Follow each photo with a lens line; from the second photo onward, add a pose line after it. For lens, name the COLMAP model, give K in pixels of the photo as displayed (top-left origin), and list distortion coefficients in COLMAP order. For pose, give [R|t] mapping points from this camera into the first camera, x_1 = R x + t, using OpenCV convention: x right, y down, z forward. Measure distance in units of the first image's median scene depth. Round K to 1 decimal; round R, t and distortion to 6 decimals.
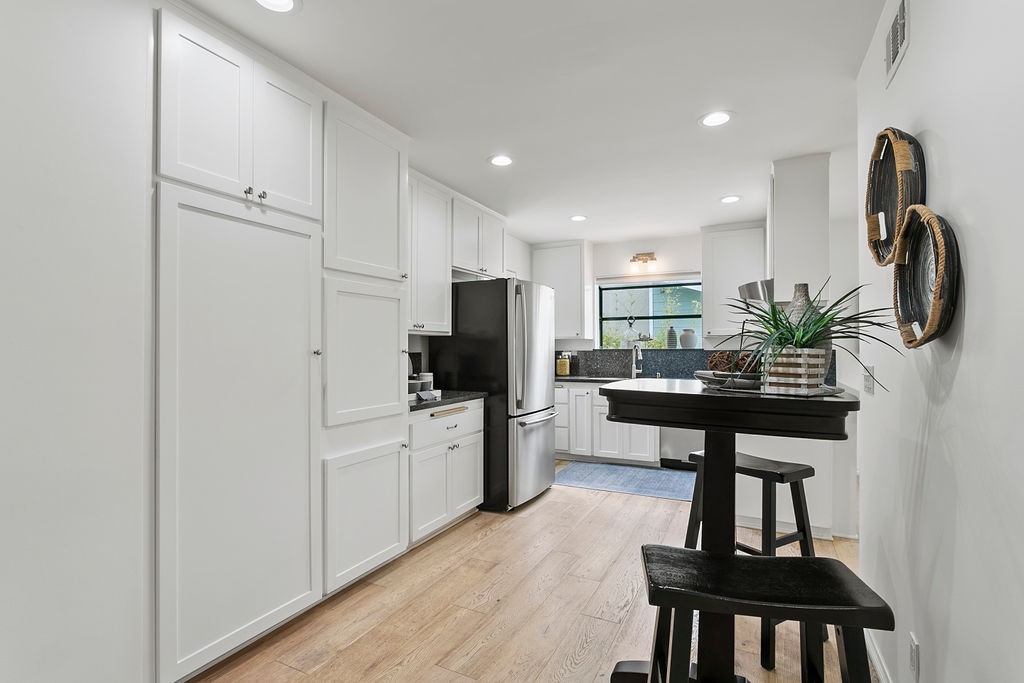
lens RADIAL K [[498.2, 0, 511.2], [0, 498.2, 348.4], [0, 0, 1]] dist [-0.002287, 0.000849]
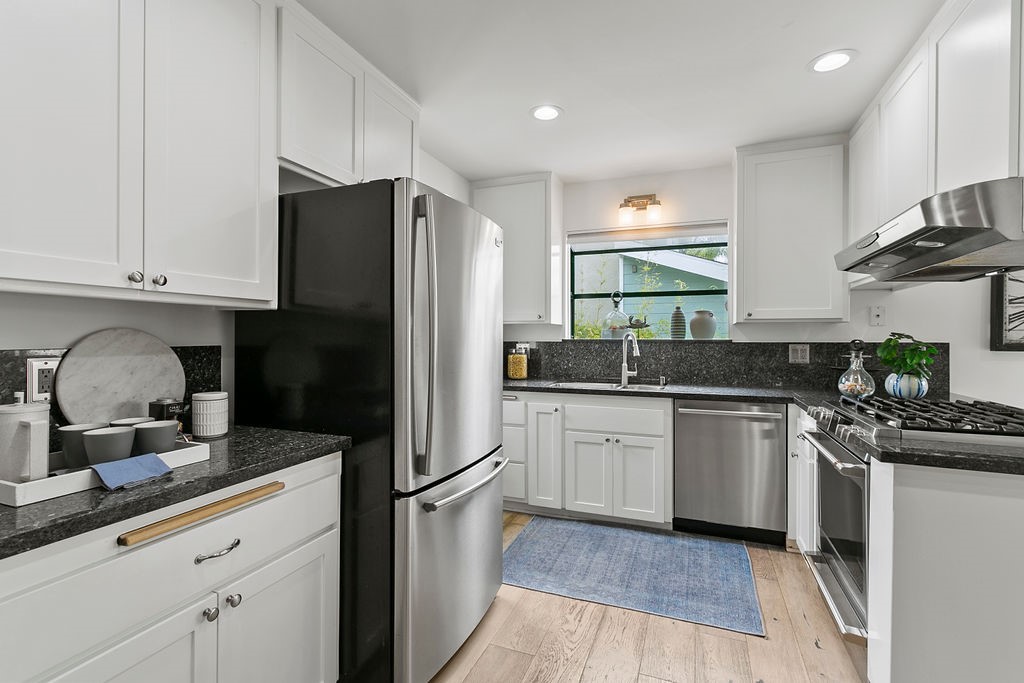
lens RADIAL K [[487.5, 0, 507.0], [0, 487.5, 337.5], [0, 0, 1]] dist [0.002109, -0.000862]
pose [[0.996425, 0.006114, 0.084257, 0.038615], [-0.006125, 0.999981, -0.000136, -0.001022], [-0.084257, -0.000381, 0.996444, 0.389887]]
